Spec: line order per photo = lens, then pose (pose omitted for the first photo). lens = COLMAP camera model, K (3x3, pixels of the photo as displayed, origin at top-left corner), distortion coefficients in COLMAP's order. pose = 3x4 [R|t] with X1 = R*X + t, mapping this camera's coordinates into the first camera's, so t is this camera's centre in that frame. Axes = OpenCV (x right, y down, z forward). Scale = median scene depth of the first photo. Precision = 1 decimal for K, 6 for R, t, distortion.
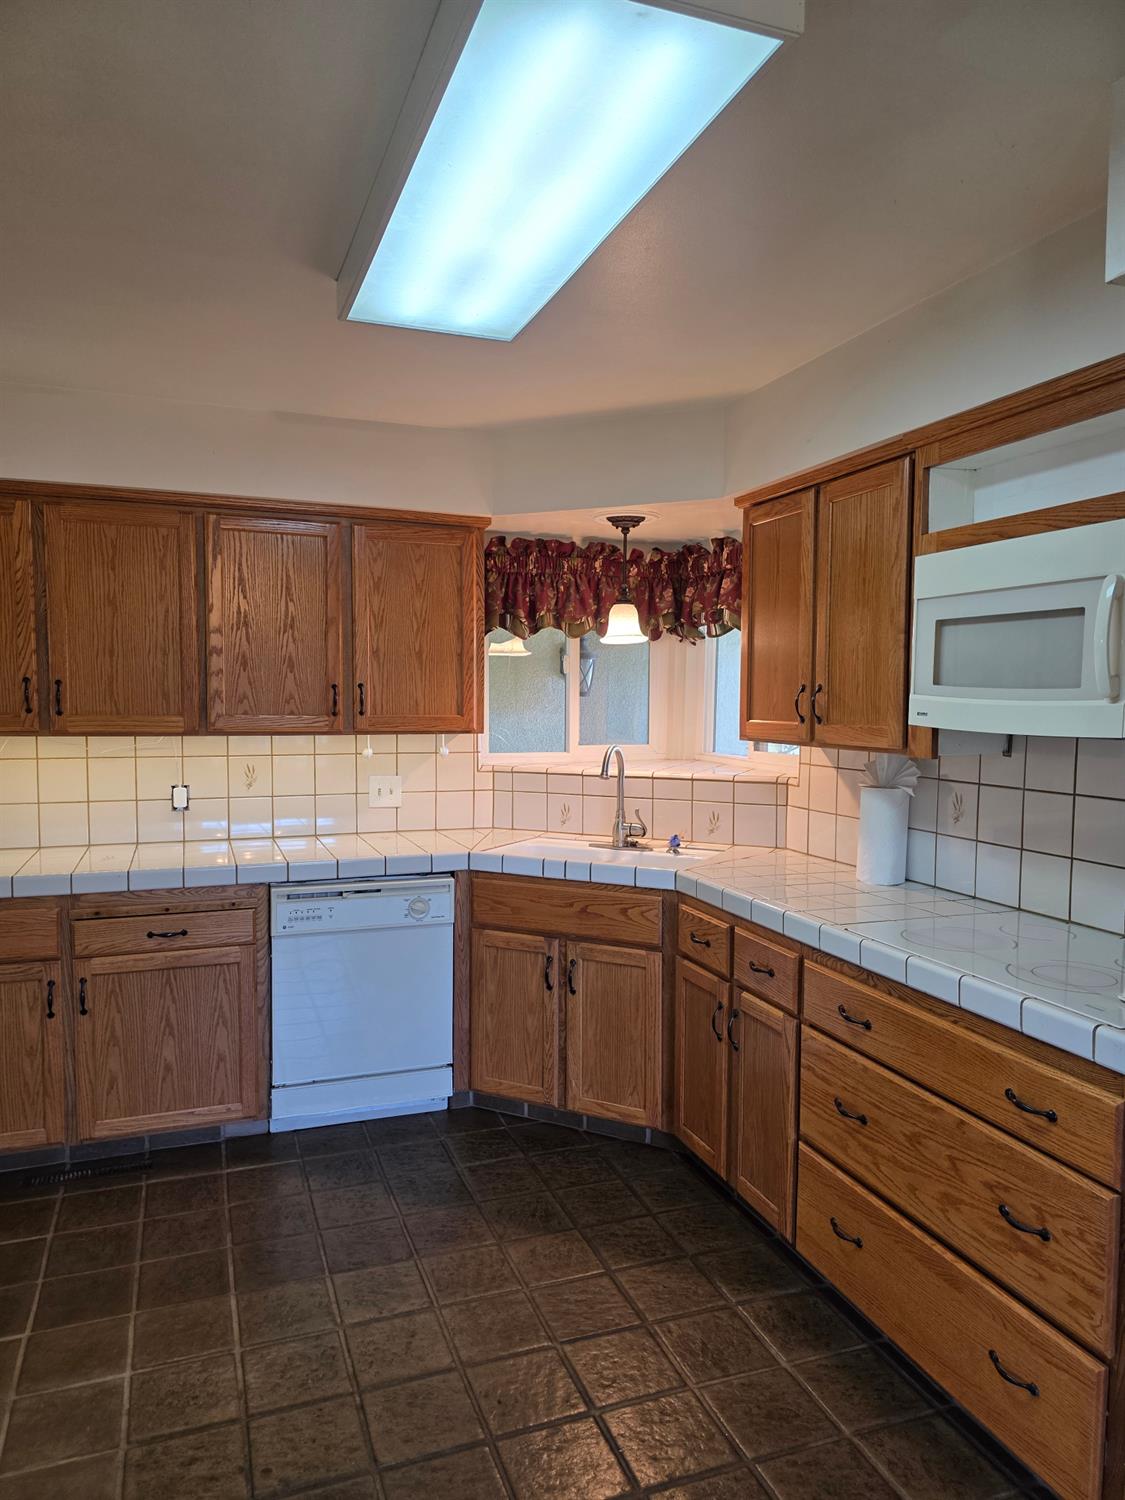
lens RADIAL K [[992.8, 0, 564.1], [0, 992.8, 767.9], [0, 0, 1]] dist [0.066850, -0.090269]
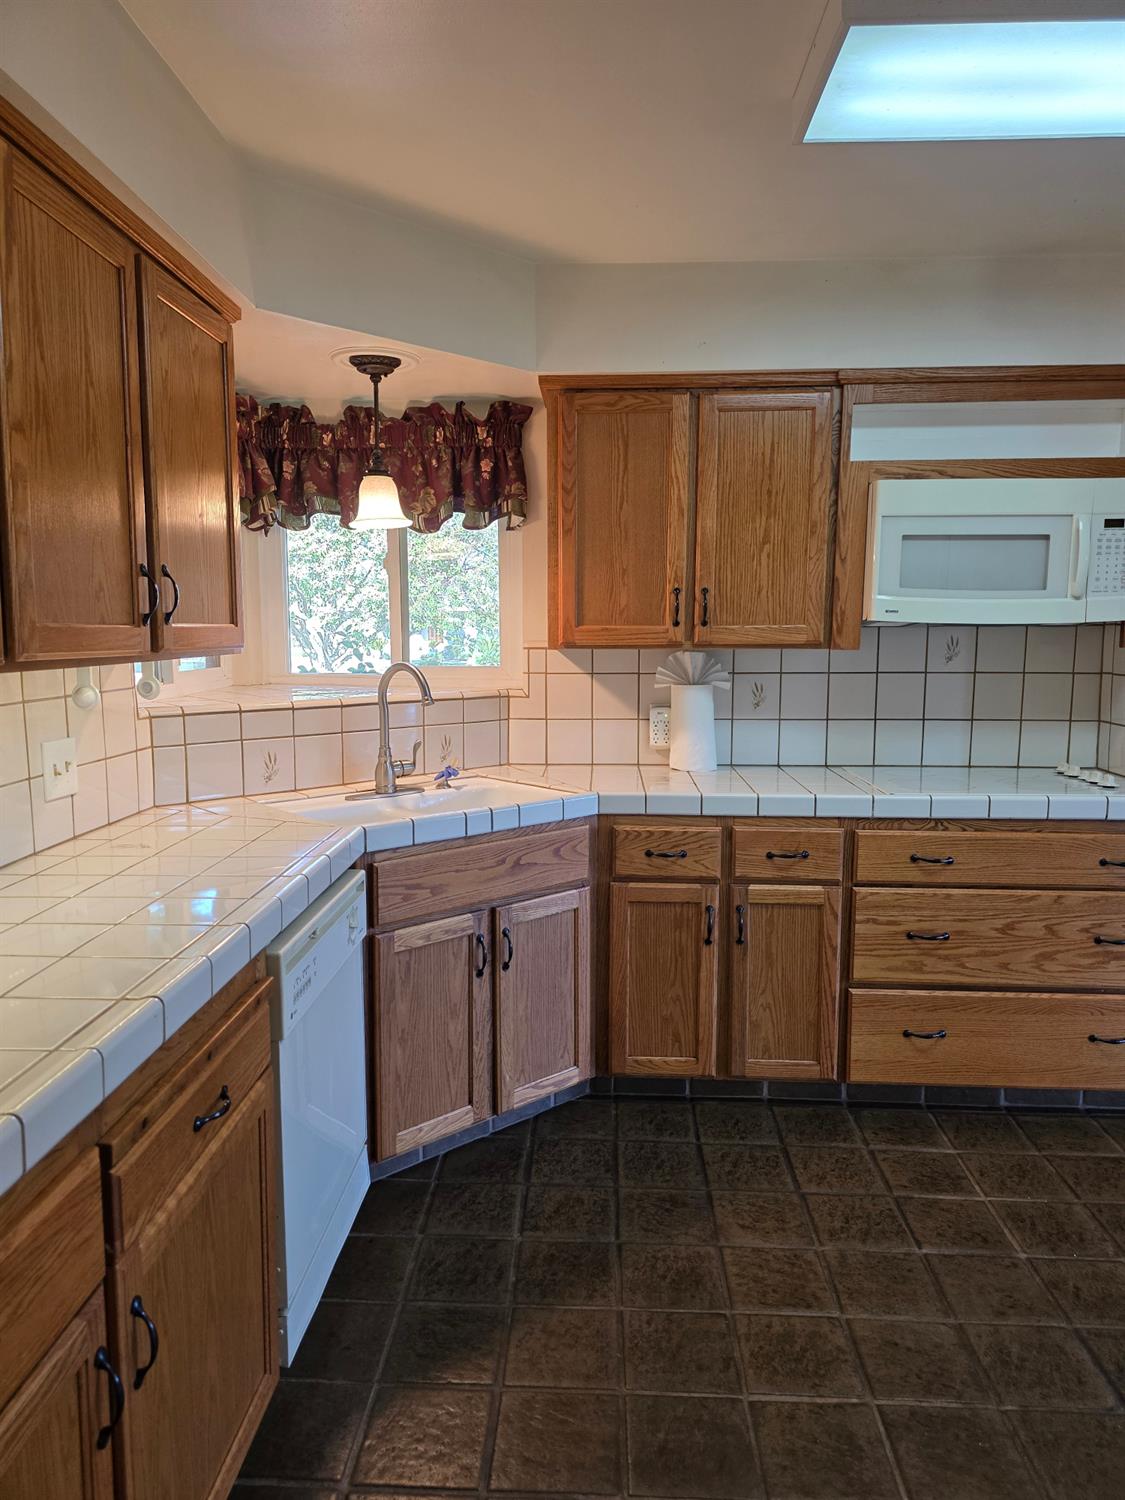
lens RADIAL K [[999.1, 0, 557.2], [0, 999.1, 757.6], [0, 0, 1]] dist [0.062973, -0.064056]
pose [[0.395083, -0.123896, 0.910252, -0.687344], [0.069757, 0.992049, 0.104752, -0.024441], [-0.915993, 0.022111, 0.400584, 0.636667]]
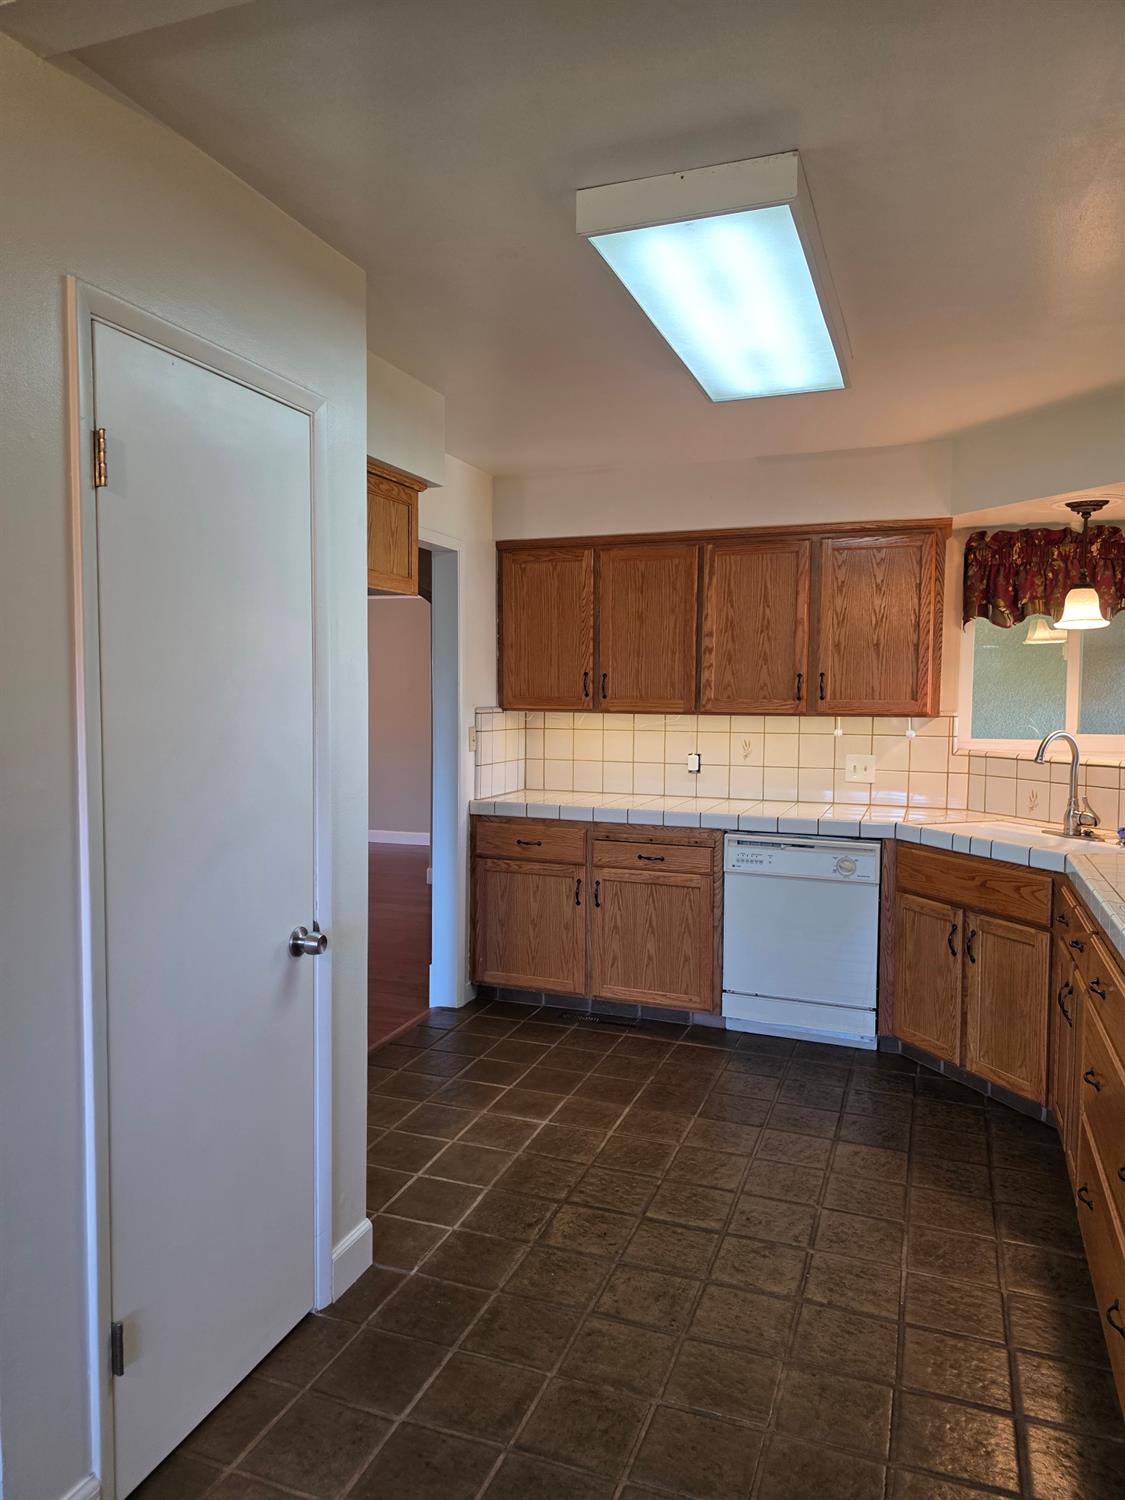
lens RADIAL K [[999.1, 0, 557.2], [0, 999.1, 757.6], [0, 0, 1]] dist [0.062973, -0.064056]
pose [[0.750897, 0.043615, -0.658978, 0.375838], [-0.049425, 0.998730, 0.009783, 0.020599], [0.658567, 0.025224, 0.752099, -0.104804]]
